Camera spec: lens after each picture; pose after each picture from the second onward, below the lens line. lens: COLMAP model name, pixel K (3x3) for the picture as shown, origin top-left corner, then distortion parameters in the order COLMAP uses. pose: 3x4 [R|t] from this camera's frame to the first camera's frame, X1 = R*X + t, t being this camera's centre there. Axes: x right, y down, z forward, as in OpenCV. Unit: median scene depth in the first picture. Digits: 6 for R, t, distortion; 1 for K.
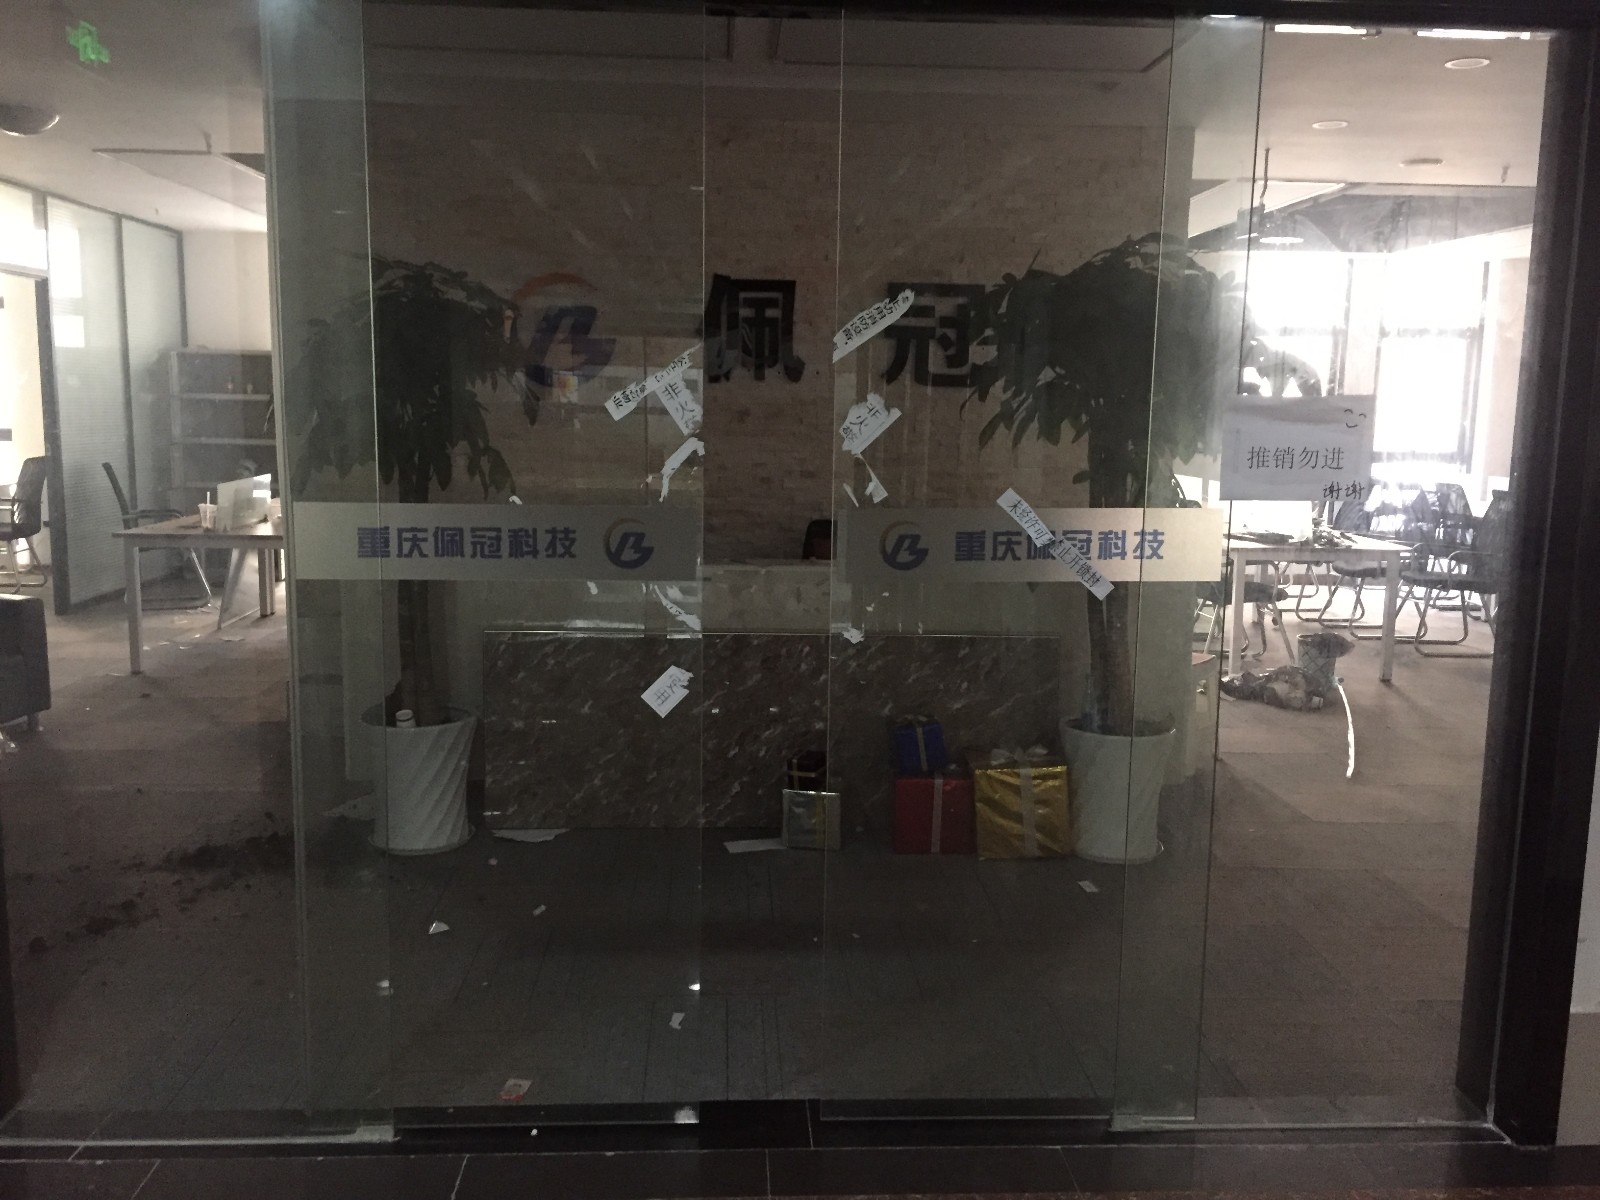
lens RADIAL K [[1363.1, 0, 801.8], [0, 1363.1, 603.8], [0, 0, 1]] dist [0.061265, -0.054176]
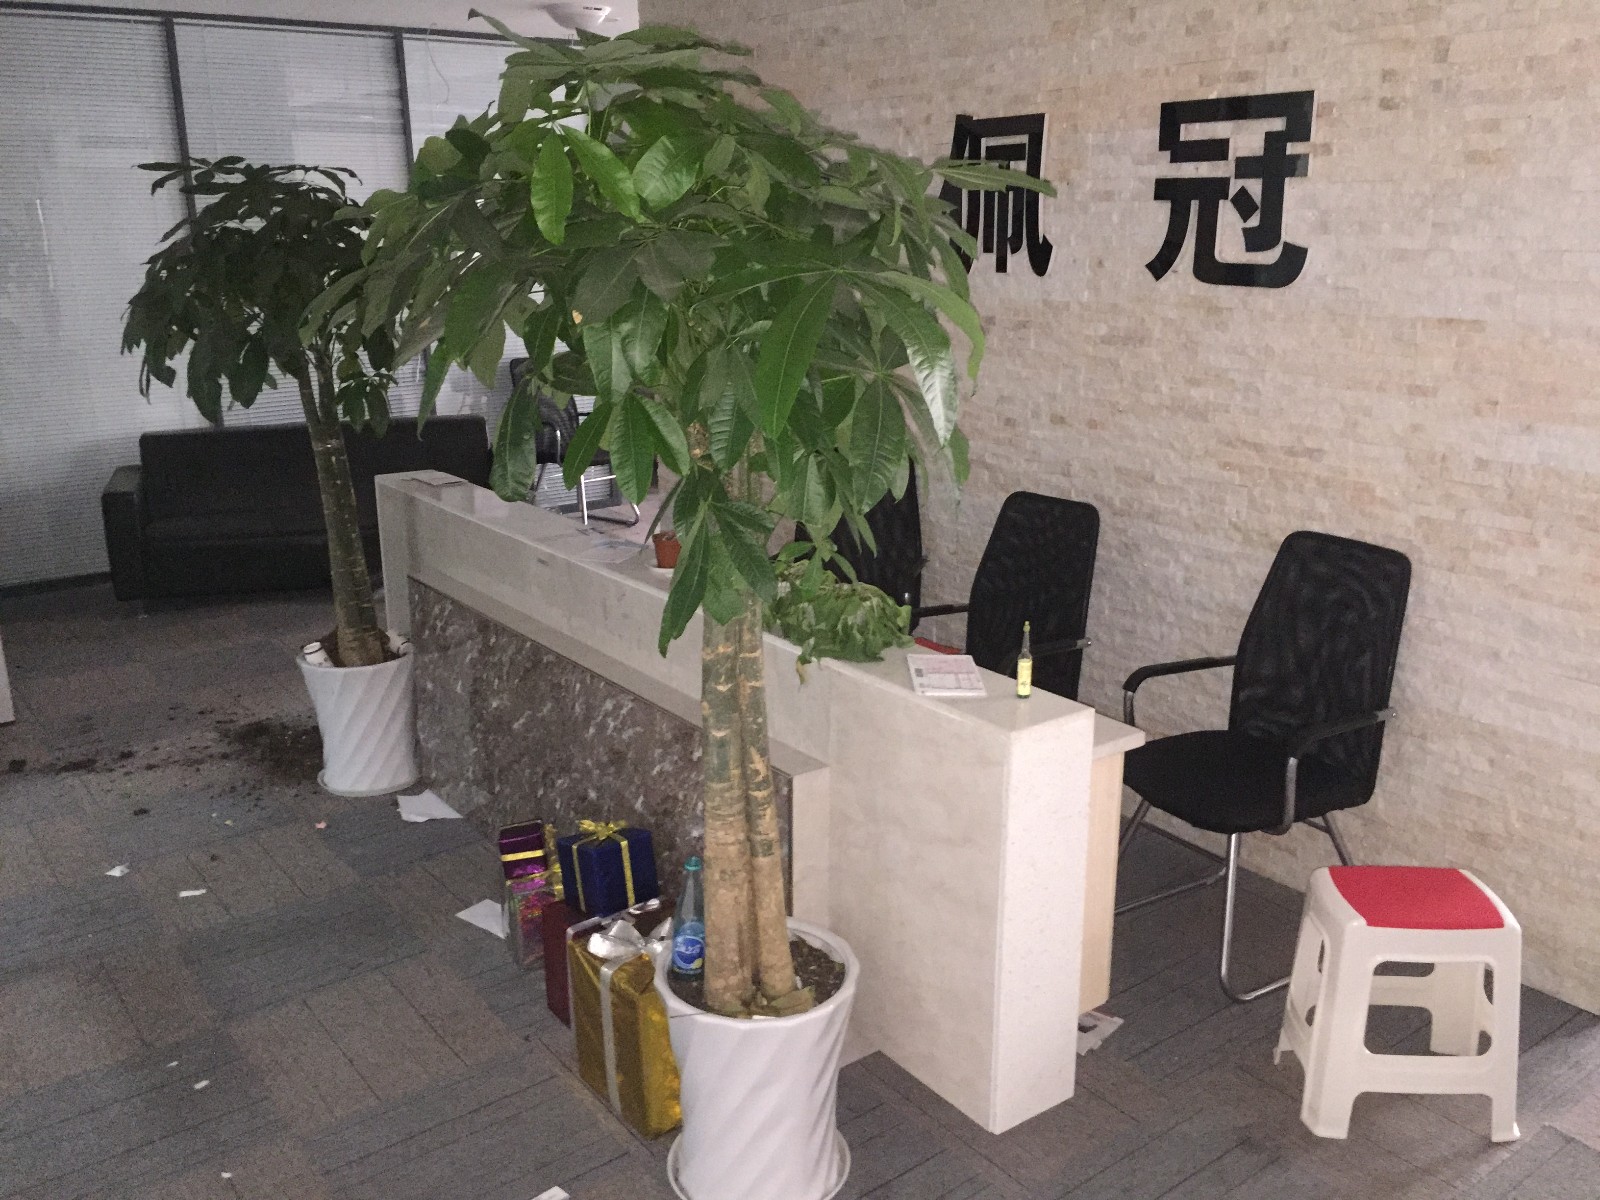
lens RADIAL K [[1363.1, 0, 800.0], [0, 1363.1, 594.2], [0, 0, 1]] dist [0.061265, -0.054176]
pose [[0.564152, 0.199114, -0.801303, 0.625405], [-0.107922, 0.979943, 0.167522, -0.143581], [0.818587, -0.008030, 0.574326, 0.689531]]
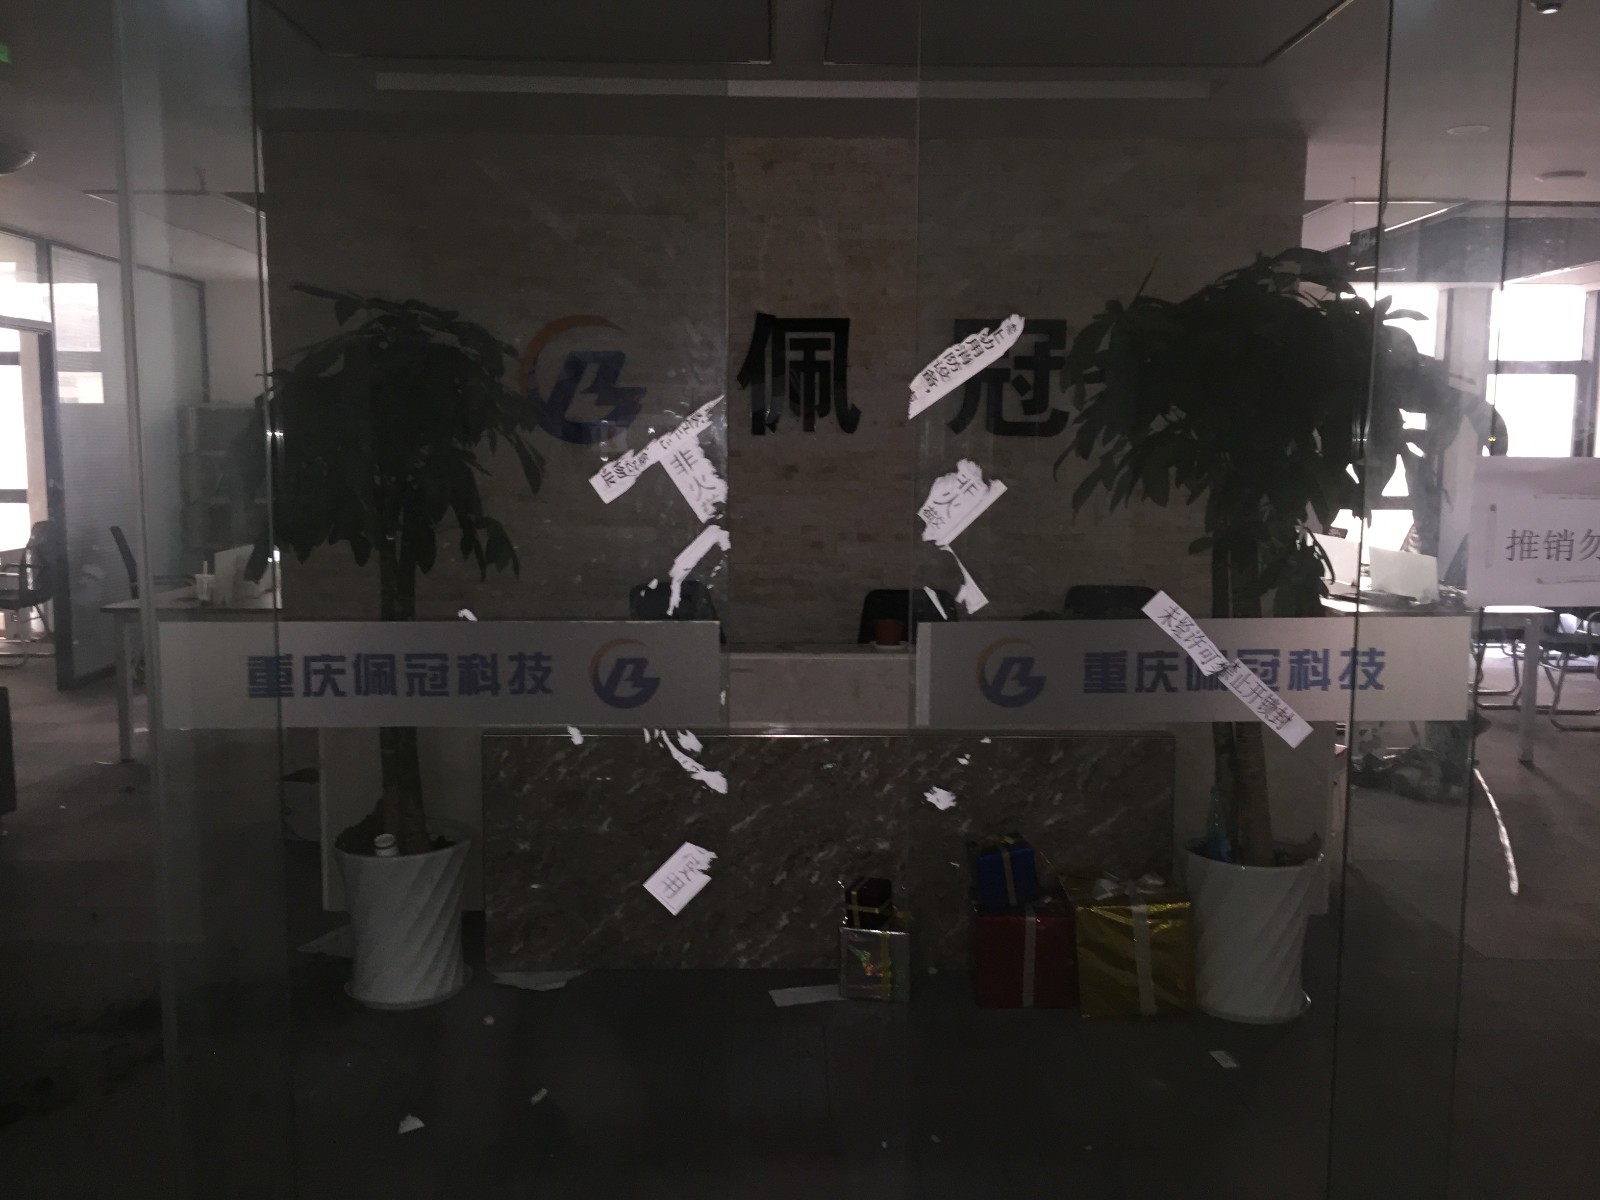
lens RADIAL K [[1363.1, 0, 800.5], [0, 1363.1, 602.3], [0, 0, 1]] dist [0.061265, -0.054176]
pose [[0.999193, -0.007958, -0.039372, -0.003692], [0.006661, 0.999434, -0.032980, -0.032470], [0.039612, 0.032691, 0.998680, 0.163207]]
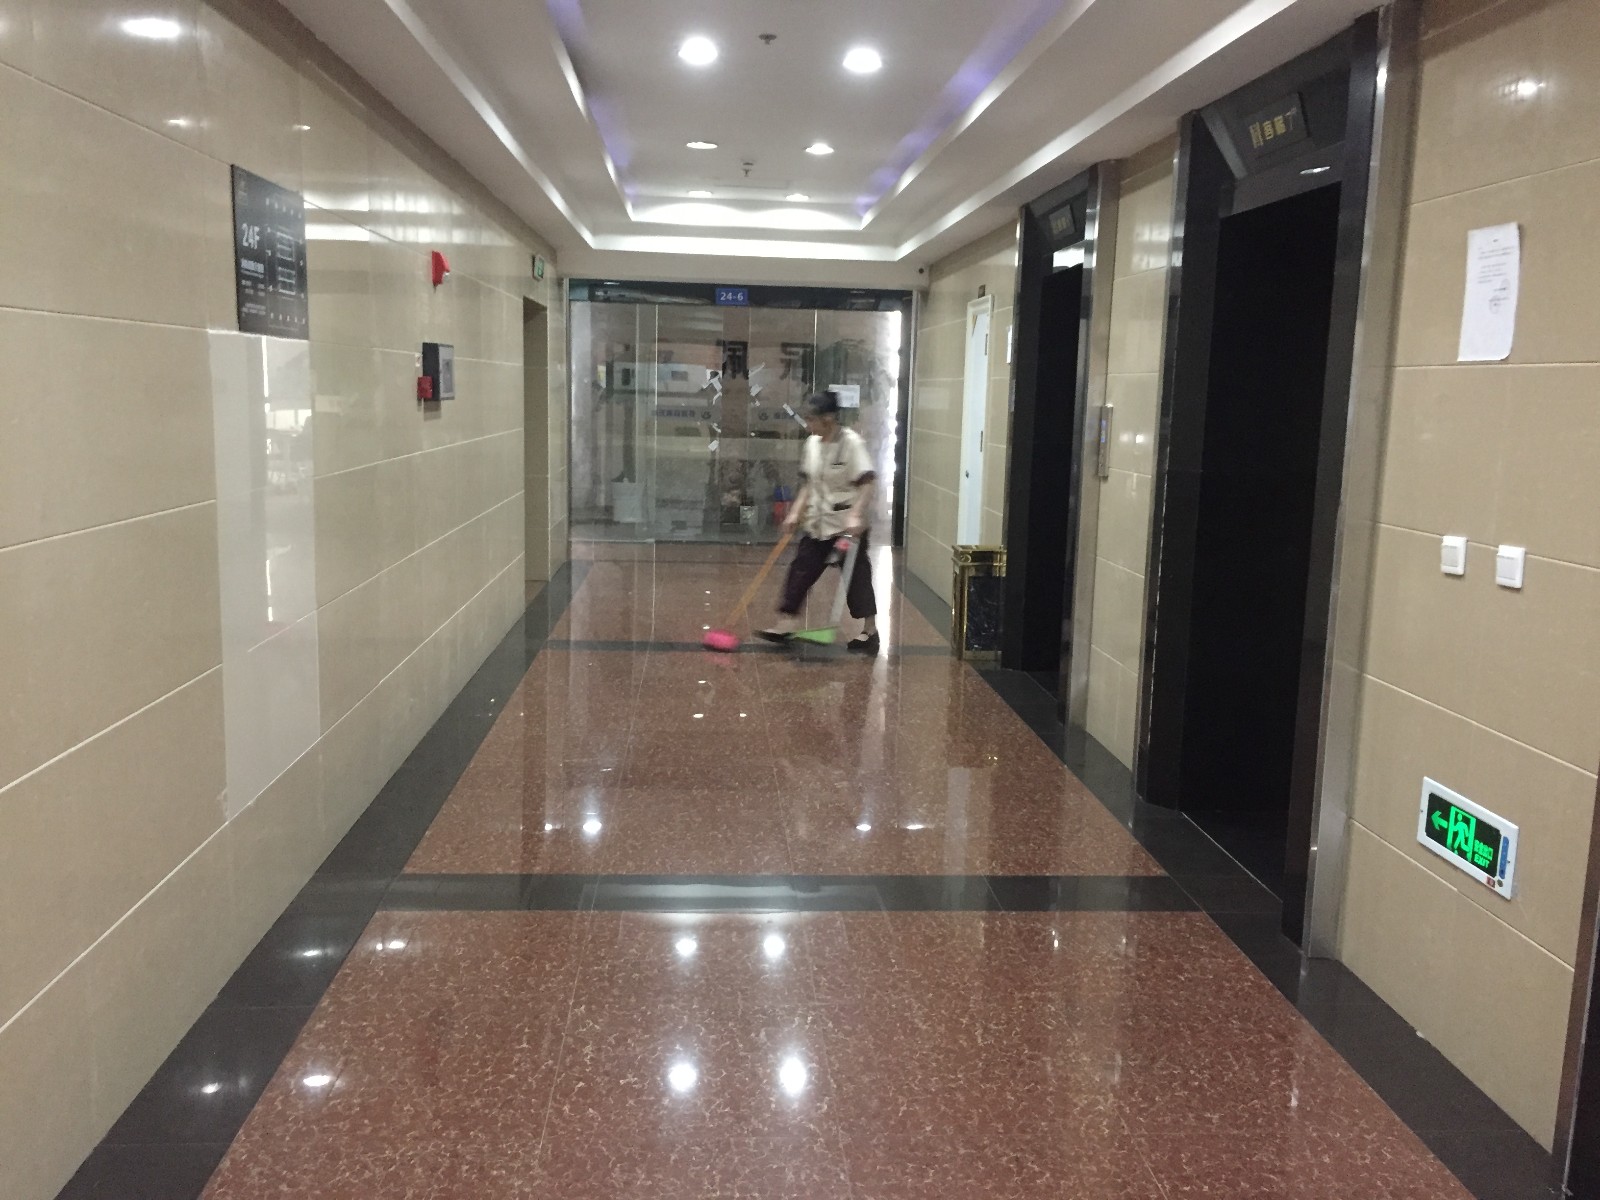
lens RADIAL K [[1363.1, 0, 799.9], [0, 1363.1, 599.3], [0, 0, 1]] dist [0.061265, -0.054176]
pose [[0.999808, 0.007085, 0.018267, 0.067954], [-0.007153, 0.999968, 0.003641, 0.333689], [-0.018241, -0.003771, 0.999827, -2.166352]]
